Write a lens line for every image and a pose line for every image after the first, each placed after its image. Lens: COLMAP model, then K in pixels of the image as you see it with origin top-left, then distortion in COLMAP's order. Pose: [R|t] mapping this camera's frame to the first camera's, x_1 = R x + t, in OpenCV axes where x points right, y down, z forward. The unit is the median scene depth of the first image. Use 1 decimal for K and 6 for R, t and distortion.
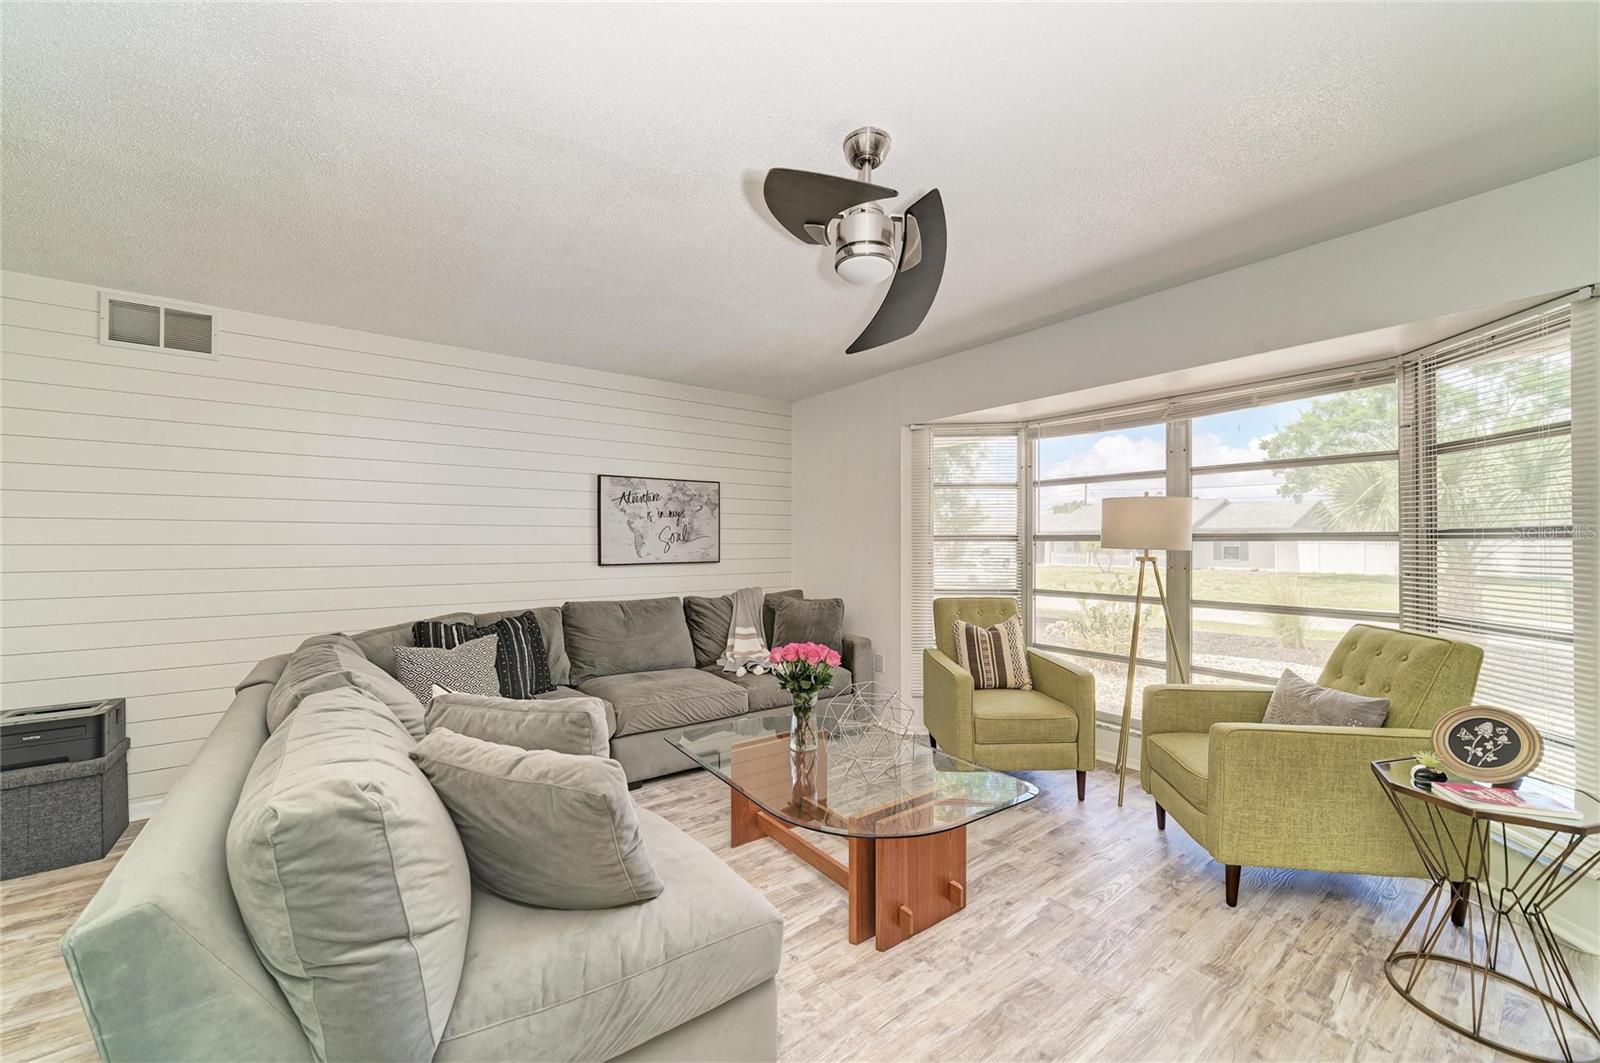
lens RADIAL K [[622.5, 0, 803.0], [0, 622.5, 539.0], [0, 0, 1]] dist [-0.019023, 0.009158]
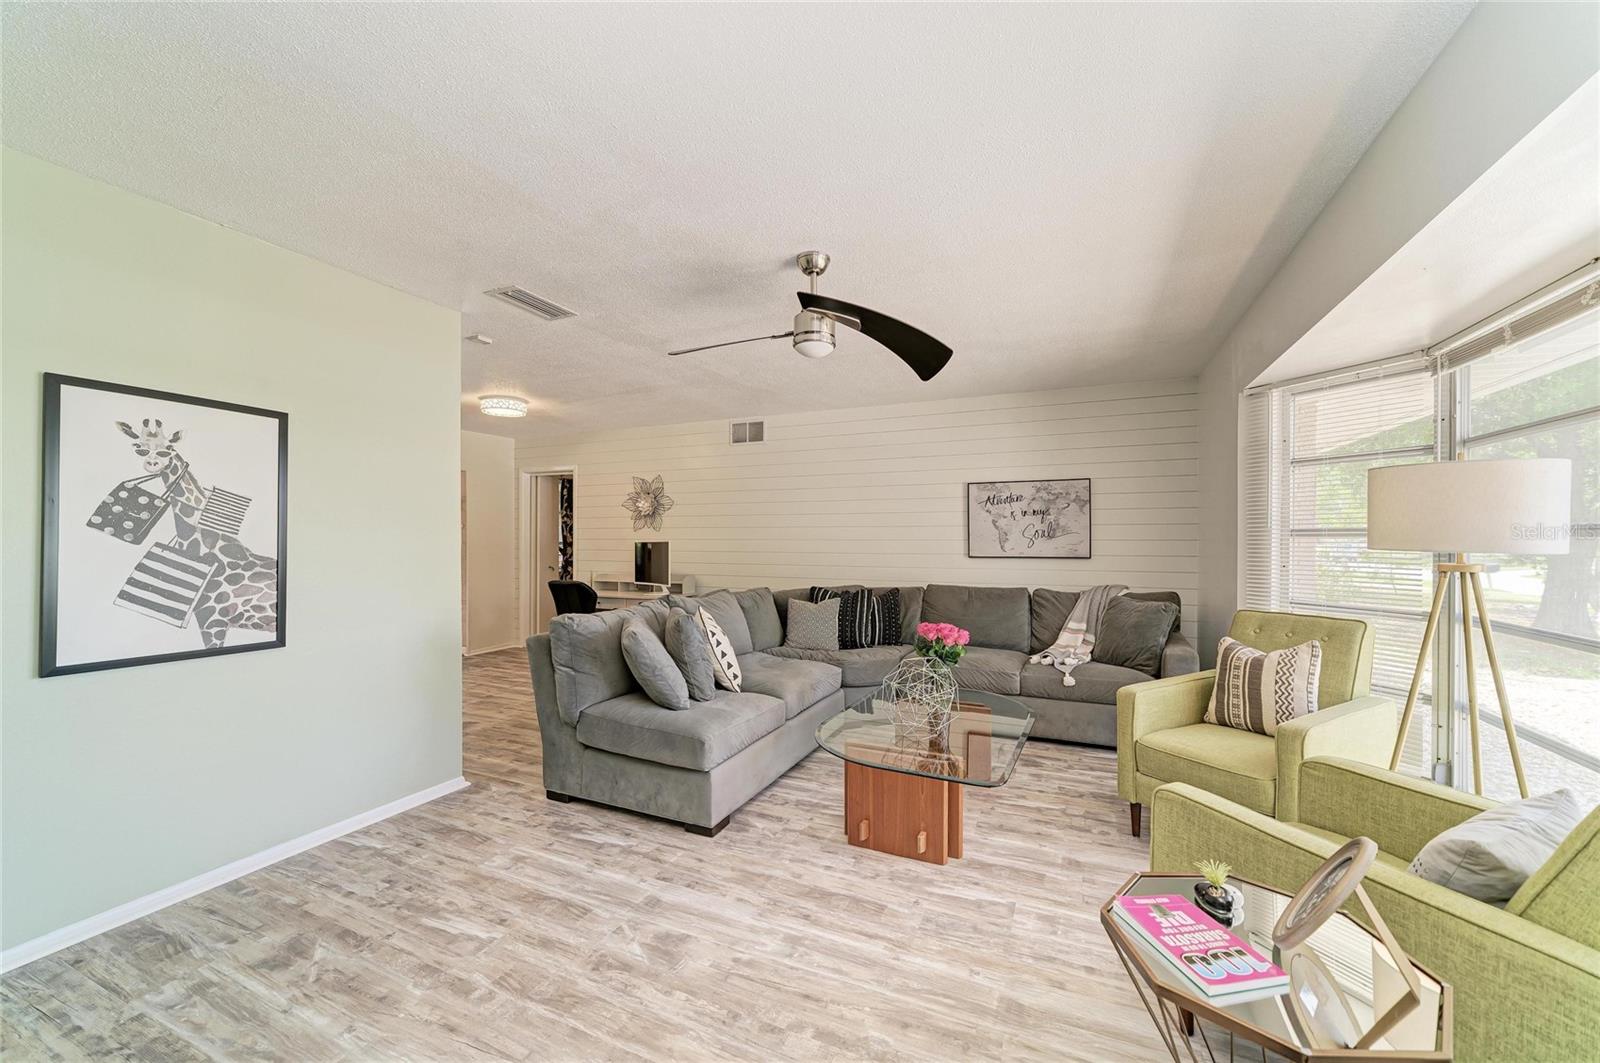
lens RADIAL K [[622.5, 0, 803.0], [0, 622.5, 539.0], [0, 0, 1]] dist [-0.019023, 0.009158]
pose [[0.477113, 0.002039, -0.878839, 0.589542], [0.006615, 0.999961, 0.005911, -0.002944], [0.878817, -0.008634, 0.477081, 0.128105]]
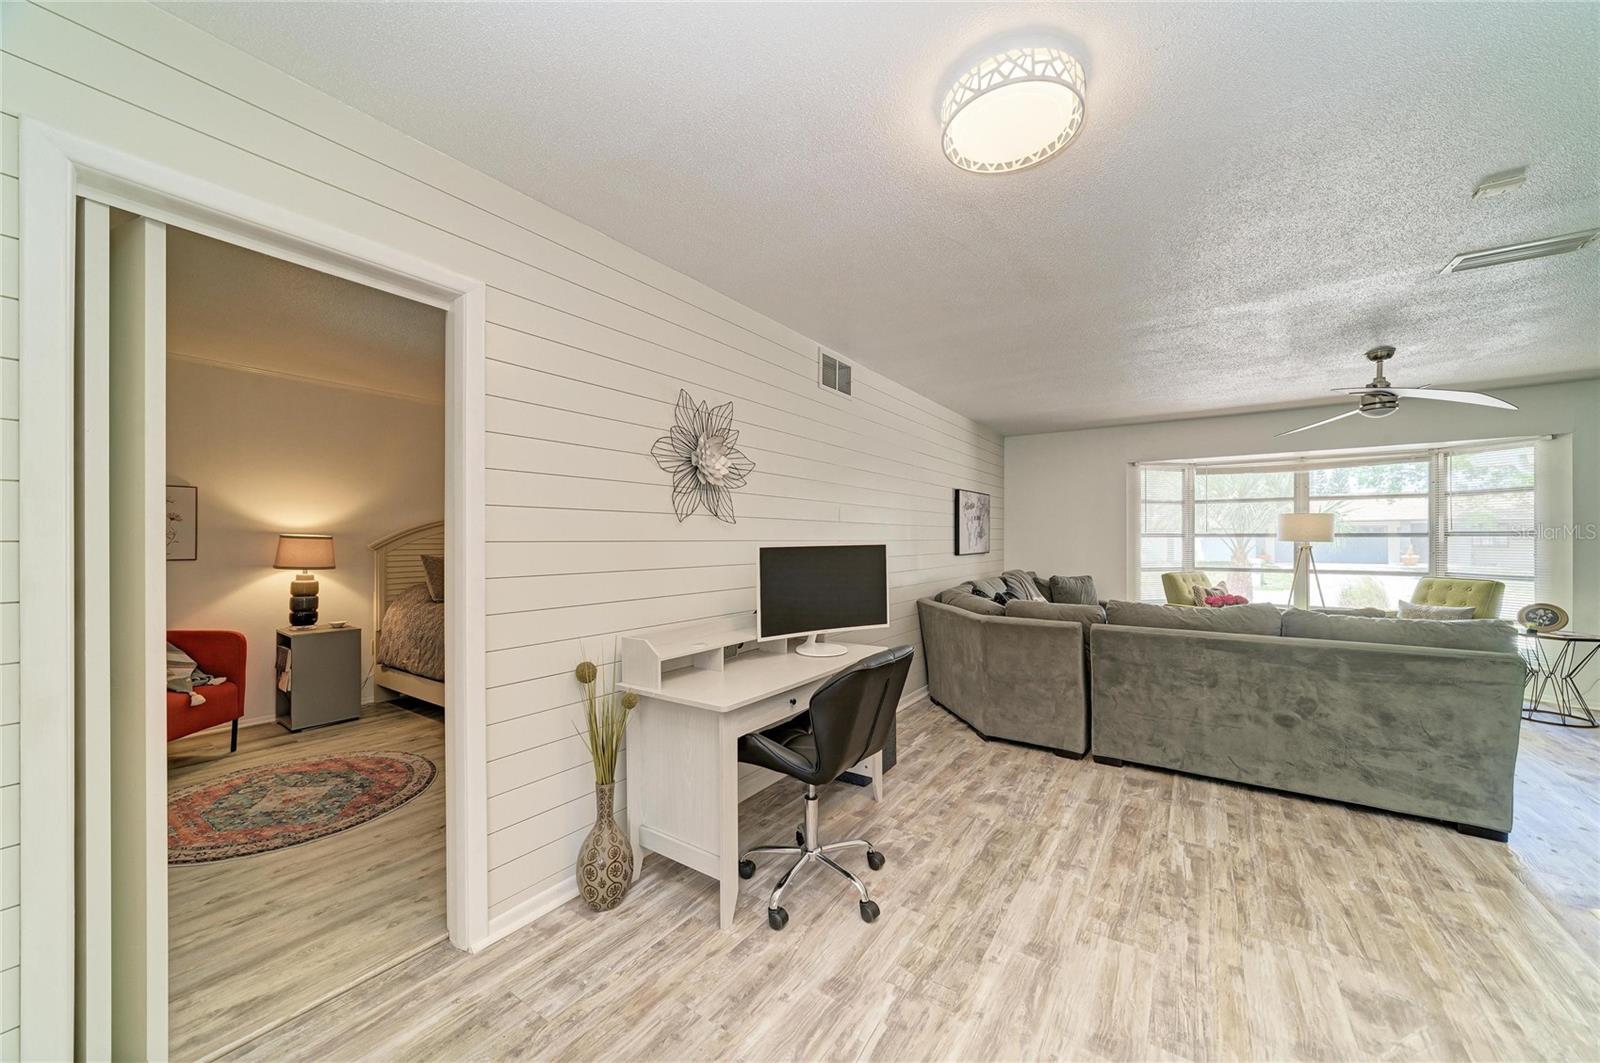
lens RADIAL K [[578.3, 0, 803.4], [0, 578.3, 542.7], [0, 0, 1]] dist [-0.019246, 0.006360]
pose [[0.948227, -0.003428, 0.317576, -1.062621], [-0.001037, 0.999903, 0.013890, -0.001760], [-0.317593, -0.013500, 0.948131, -0.106646]]
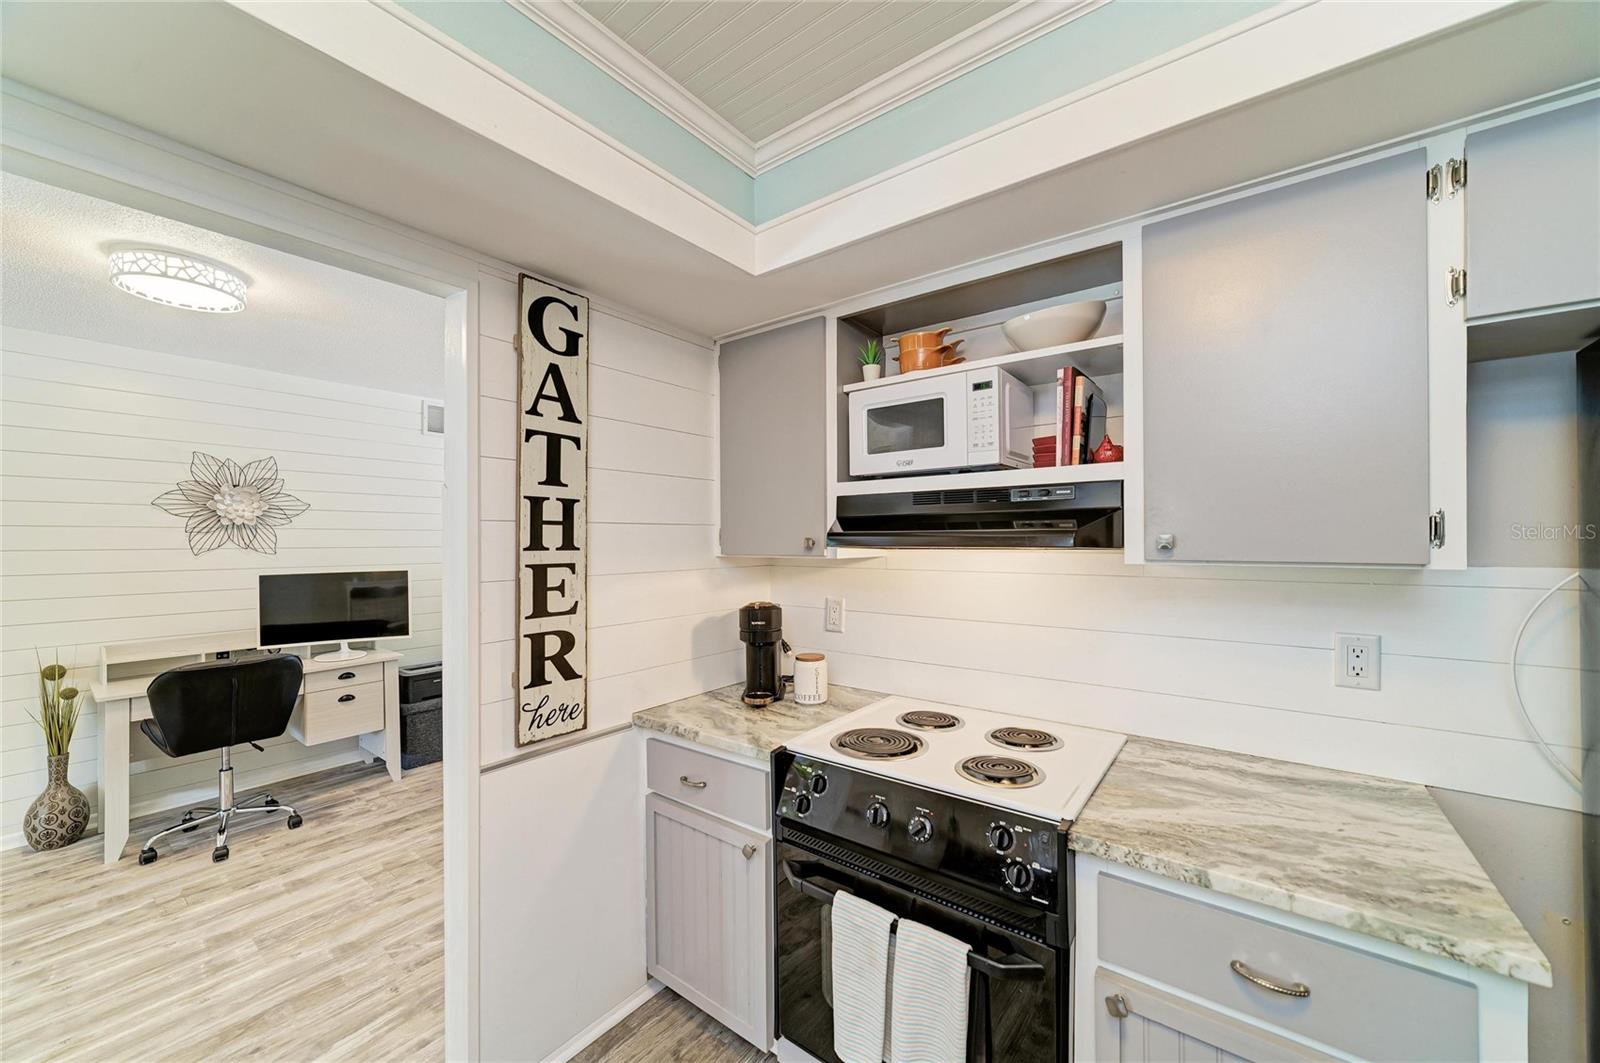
lens RADIAL K [[594.2, 0, 804.5], [0, 594.2, 538.2], [0, 0, 1]] dist [-0.020726, 0.006832]
pose [[0.962882, -0.003575, 0.269898, -0.423092], [0.002805, 0.999991, 0.003239, -0.038320], [-0.269907, -0.002362, 0.962883, -0.466758]]
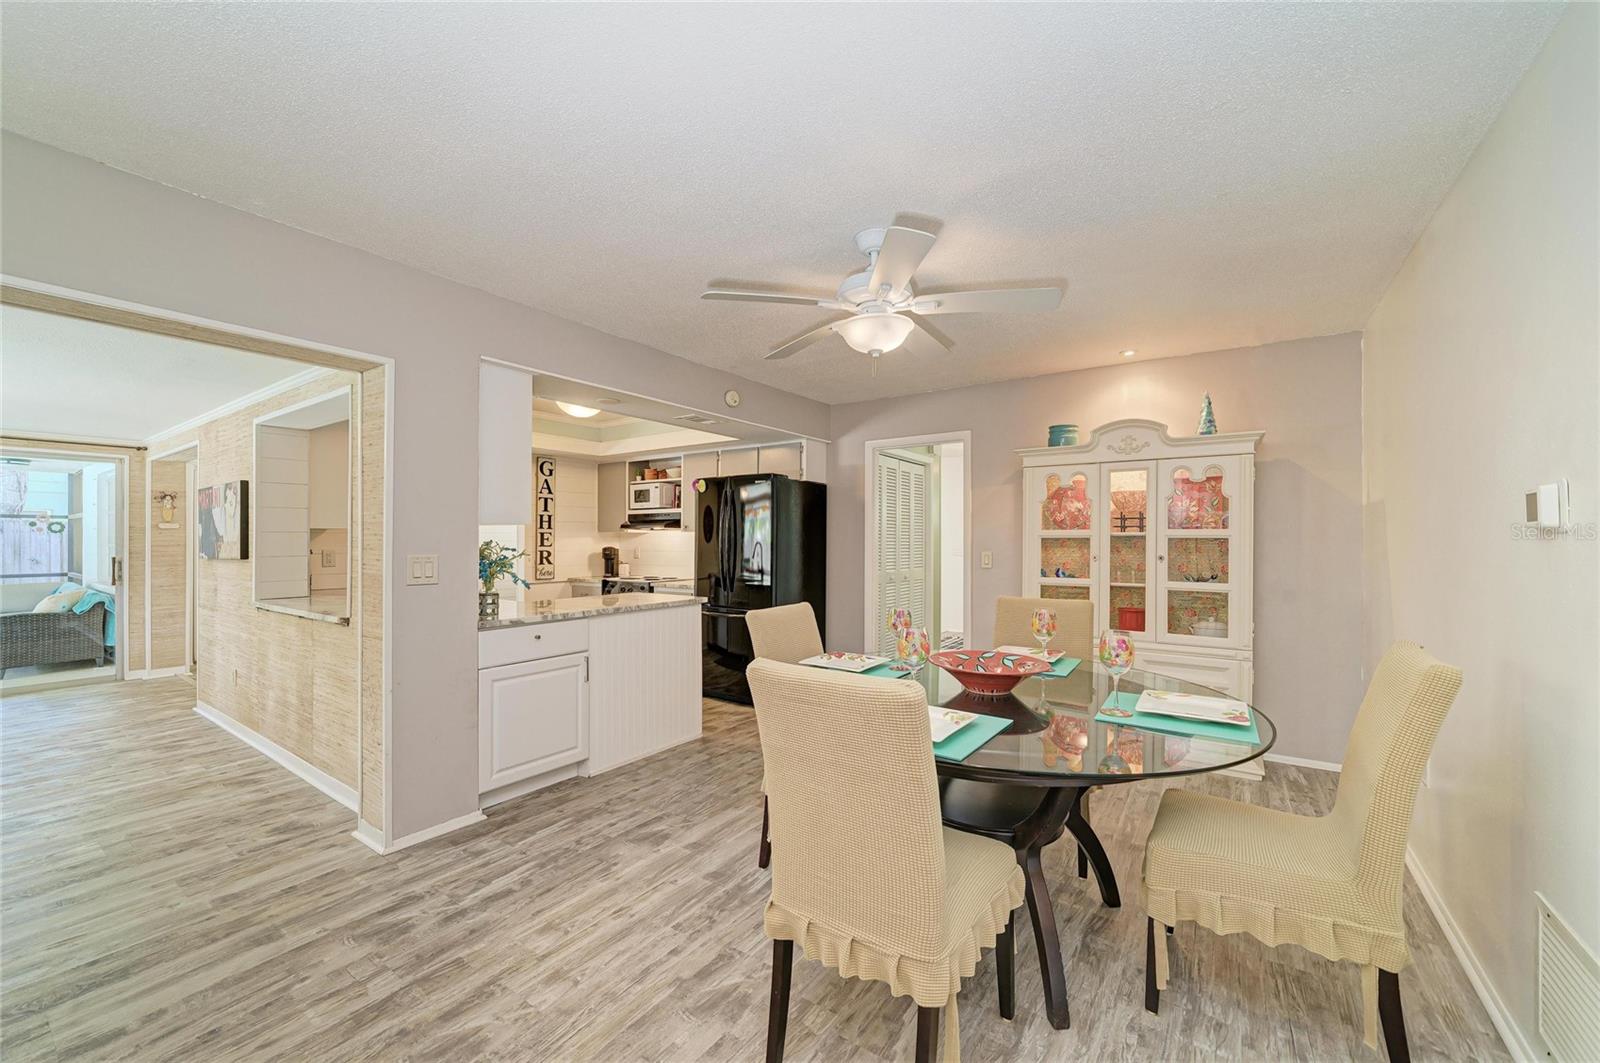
lens RADIAL K [[622.5, 0, 803.0], [0, 622.5, 539.0], [0, 0, 1]] dist [-0.019023, 0.009158]
pose [[0.950608, 0.001406, 0.310390, -0.351511], [-0.003133, 0.999982, 0.005063, -0.015300], [-0.310377, -0.005785, 0.950596, -1.653157]]
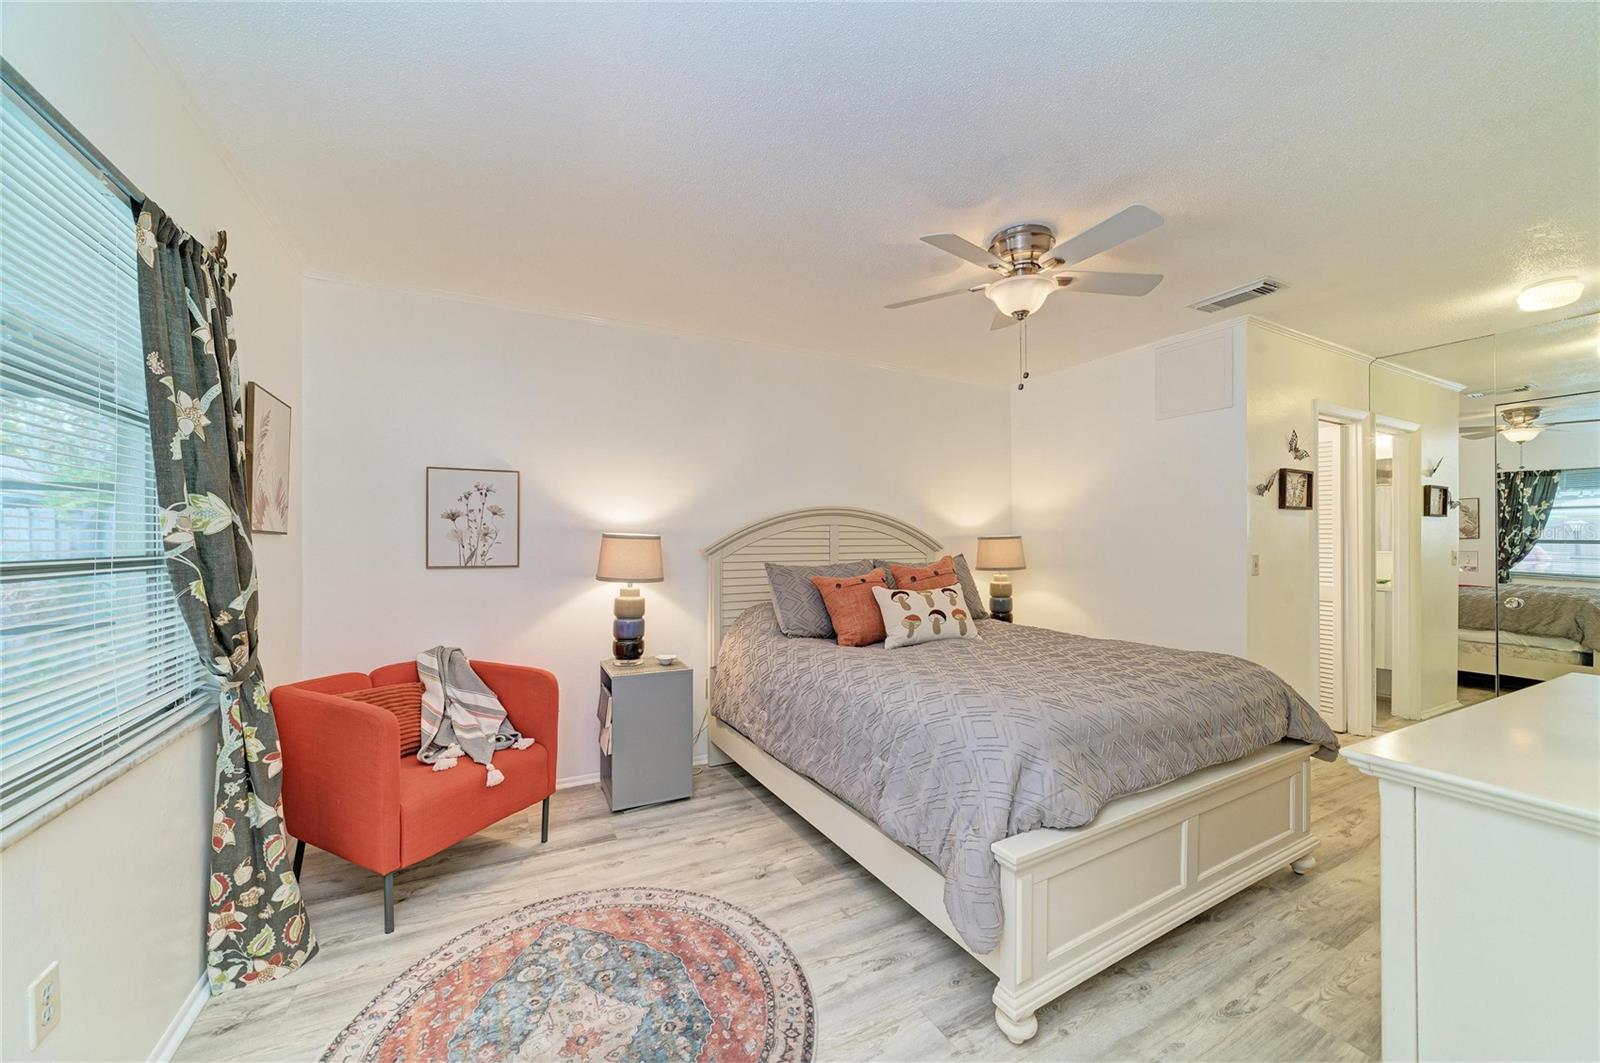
lens RADIAL K [[594.2, 0, 804.5], [0, 594.2, 538.2], [0, 0, 1]] dist [-0.020726, 0.006832]
pose [[0.988063, -0.004527, -0.153985, -1.222258], [0.005091, 0.999982, 0.003270, 0.003168], [0.153967, -0.004015, 0.988068, 0.364313]]
